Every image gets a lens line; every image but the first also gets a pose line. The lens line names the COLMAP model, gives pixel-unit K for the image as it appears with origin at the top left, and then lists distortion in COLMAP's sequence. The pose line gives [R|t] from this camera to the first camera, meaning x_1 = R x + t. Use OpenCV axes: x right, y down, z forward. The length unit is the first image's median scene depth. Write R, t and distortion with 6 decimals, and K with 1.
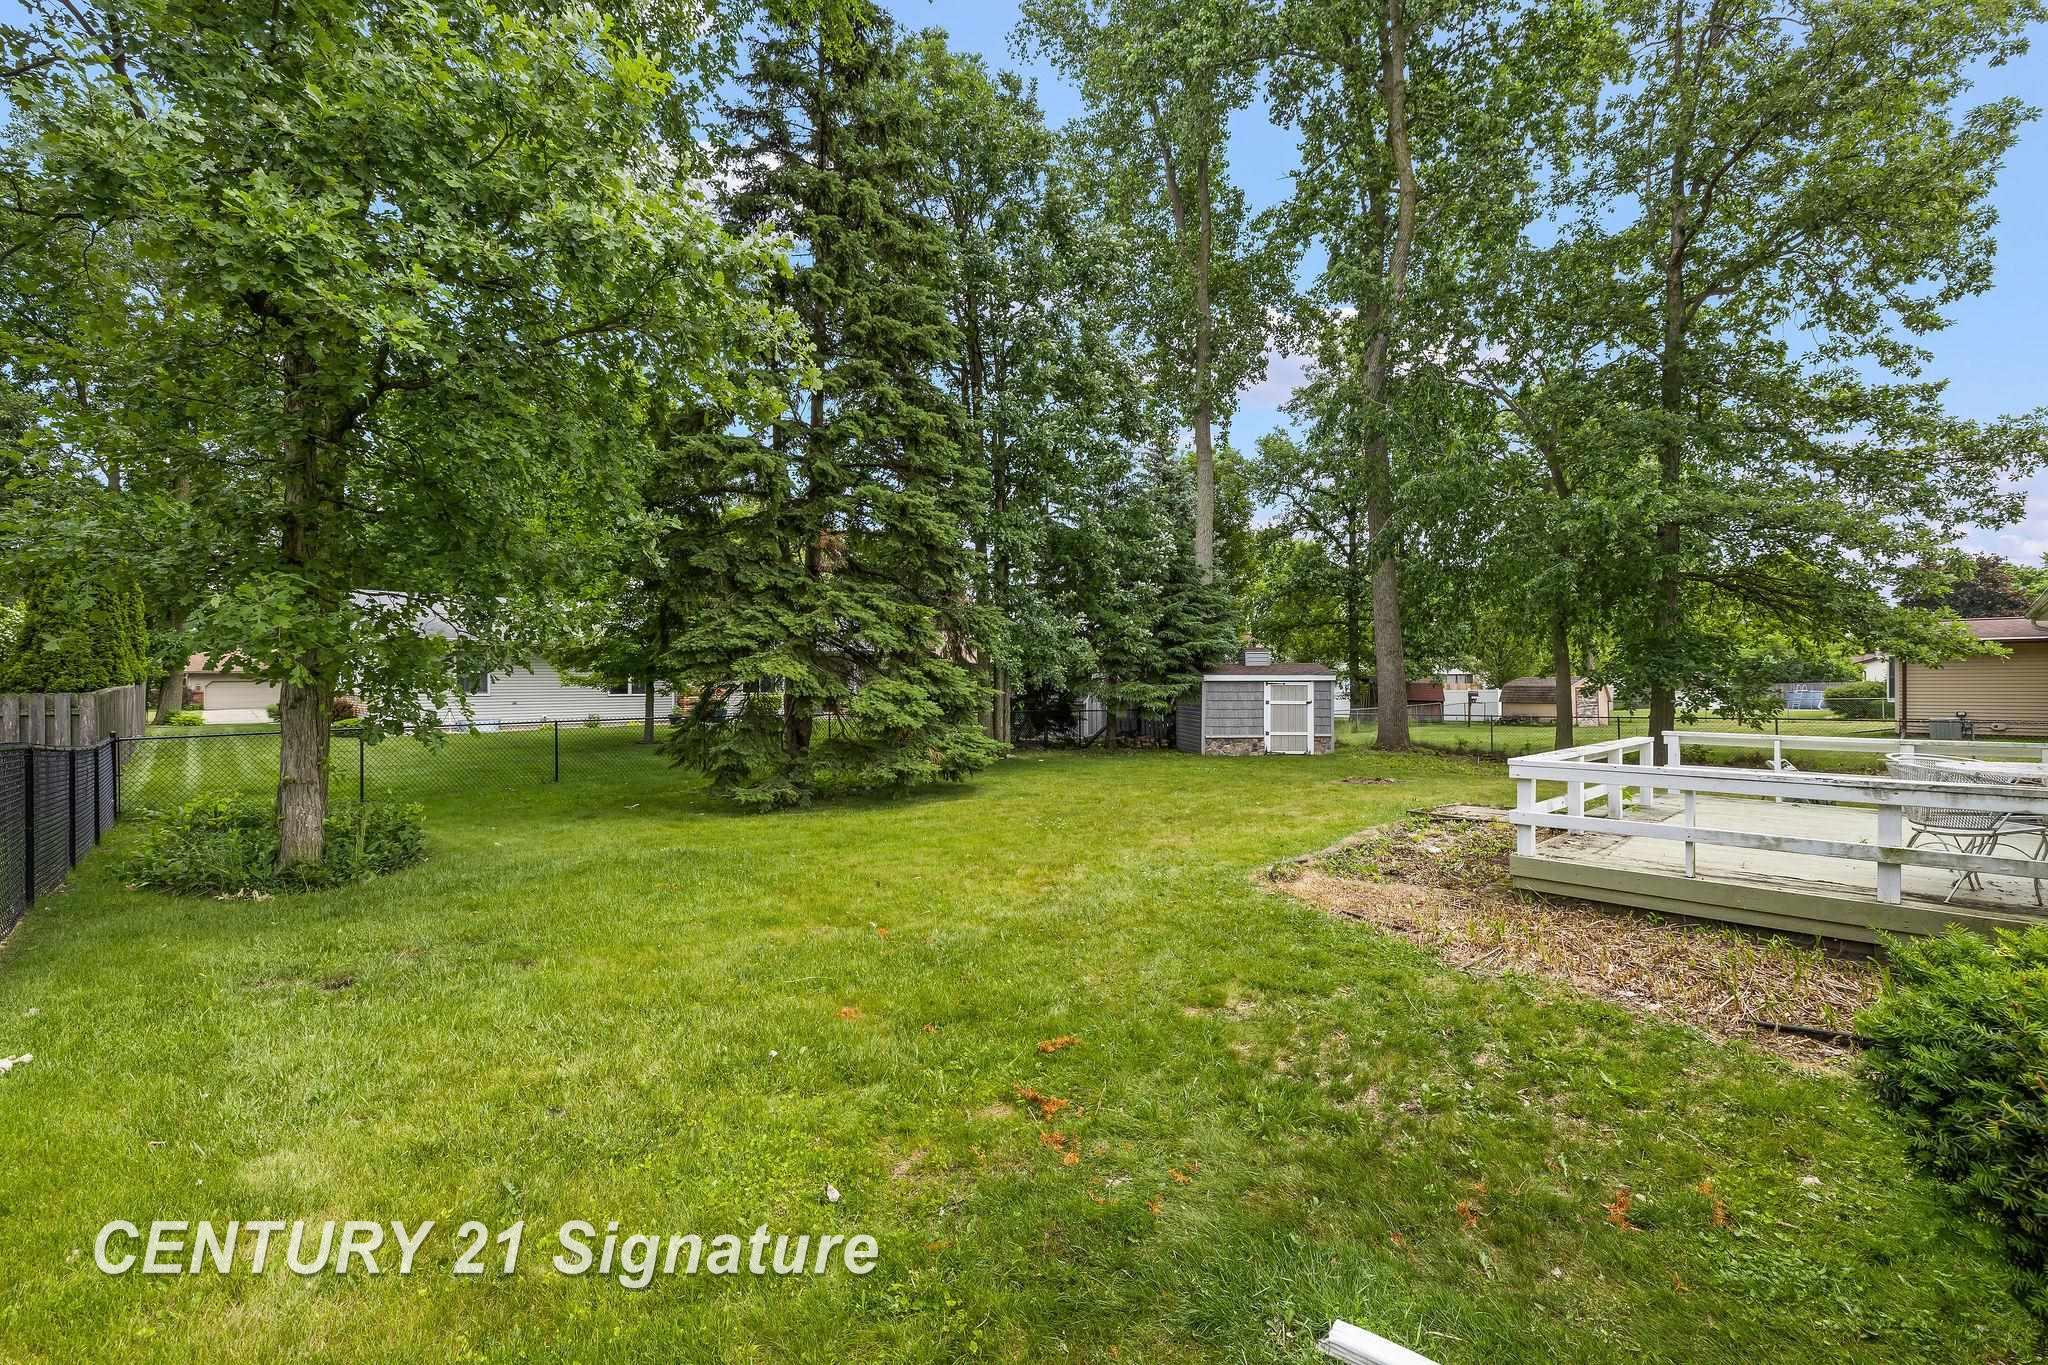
lens RADIAL K [[888.3, 0, 1034.0], [0, 888.3, 690.4], [0, 0, 1]] dist [0.003478, -0.000880]
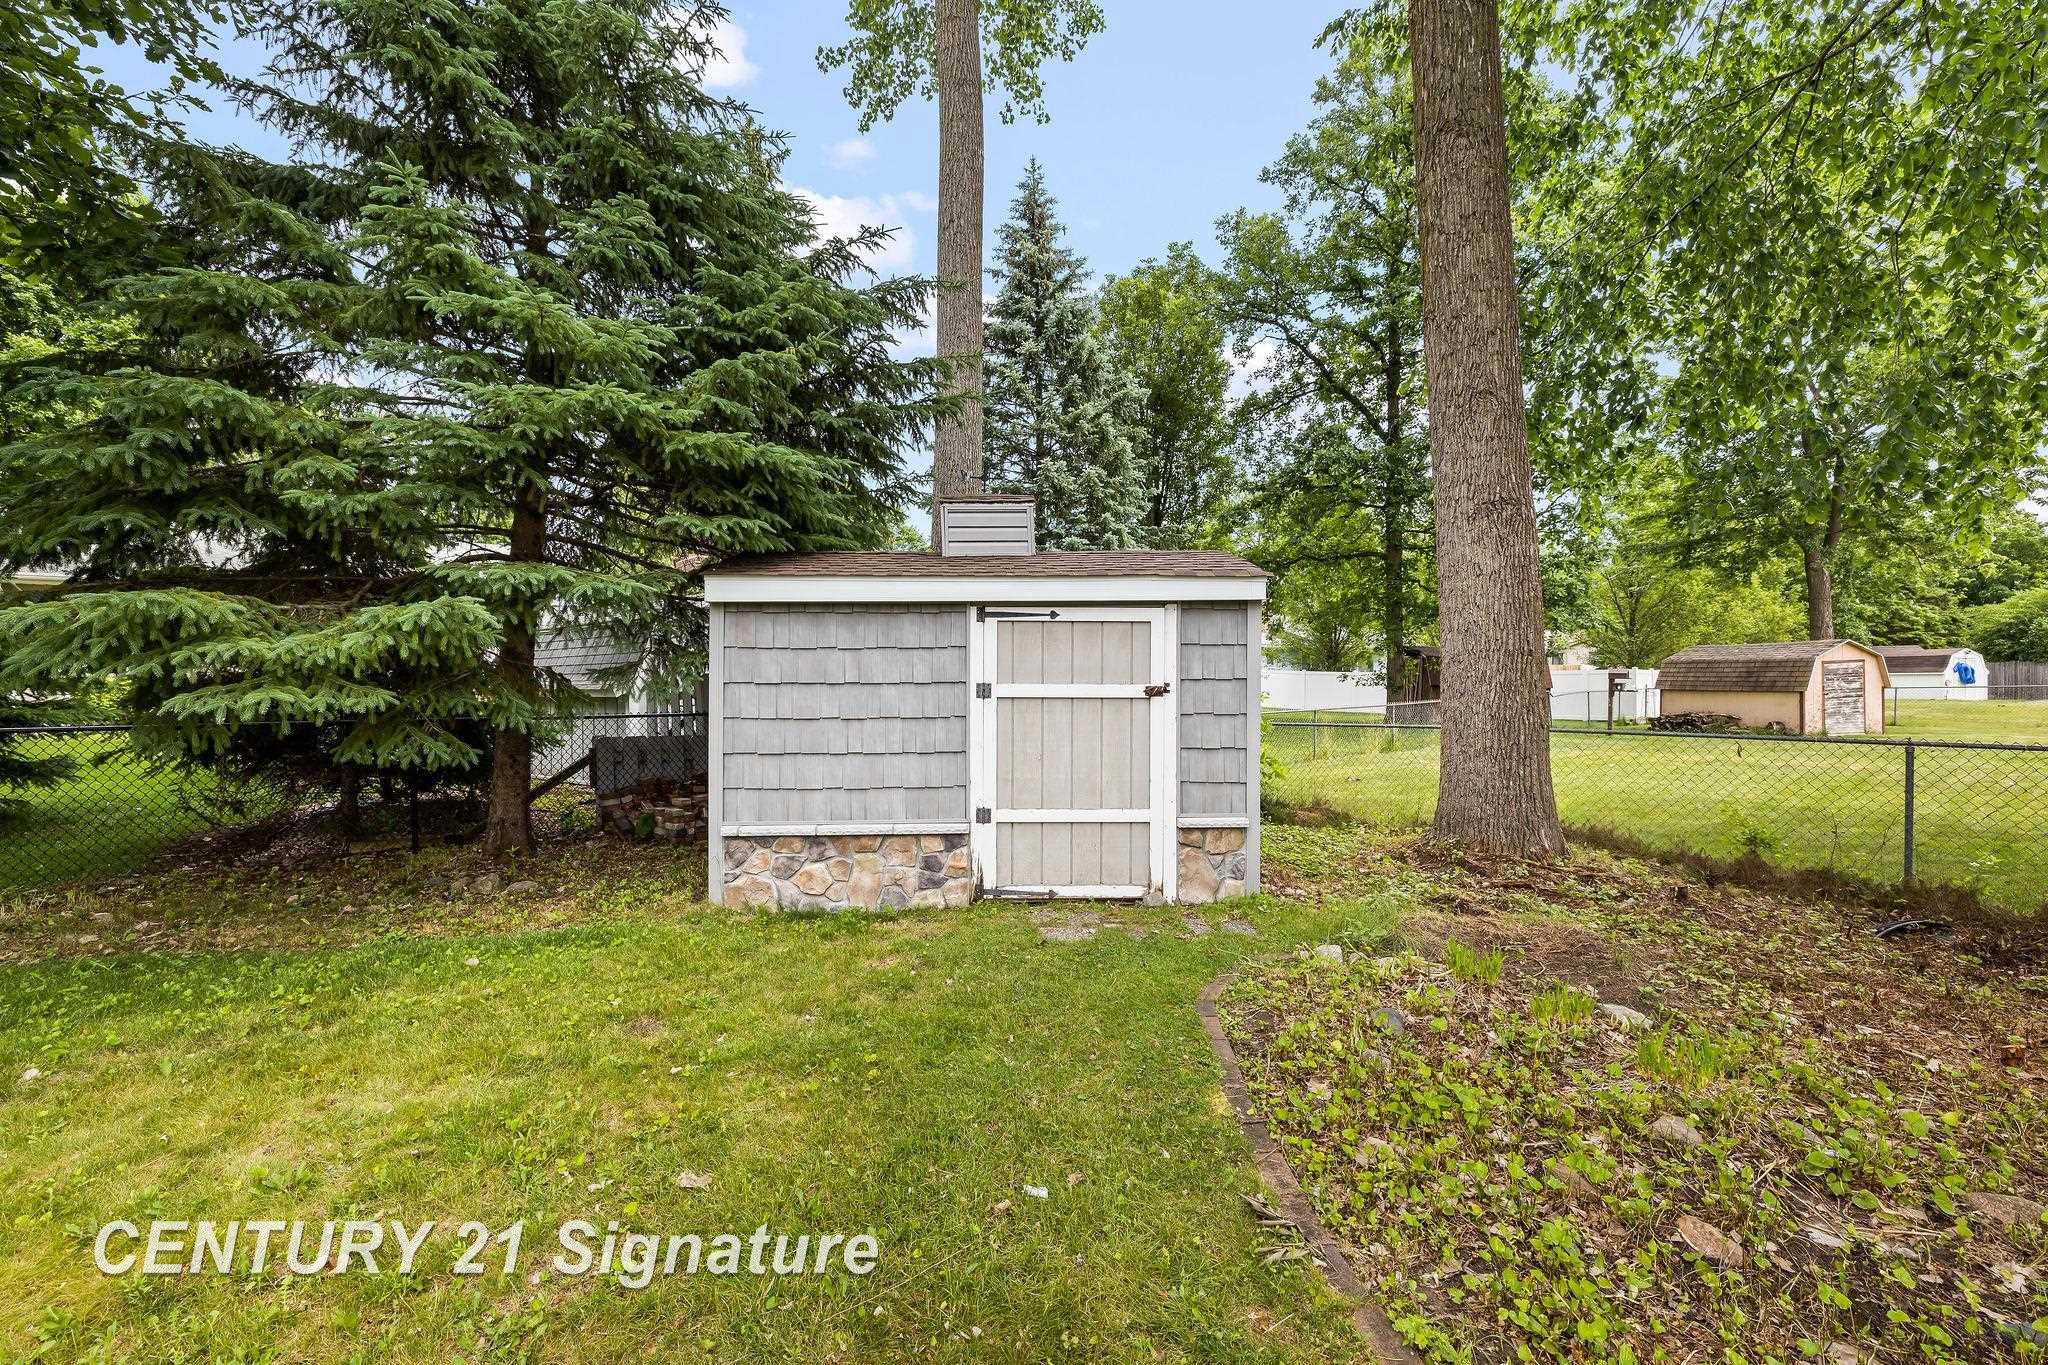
lens RADIAL K [[888.3, 0, 1012.2], [0, 888.3, 690.6], [0, 0, 1]] dist [0.003478, -0.000880]
pose [[0.997337, 0.005682, -0.072712, 0.155599], [-0.004418, 0.999837, 0.017532, 0.004962], [0.072799, -0.017164, 0.997199, 0.406262]]
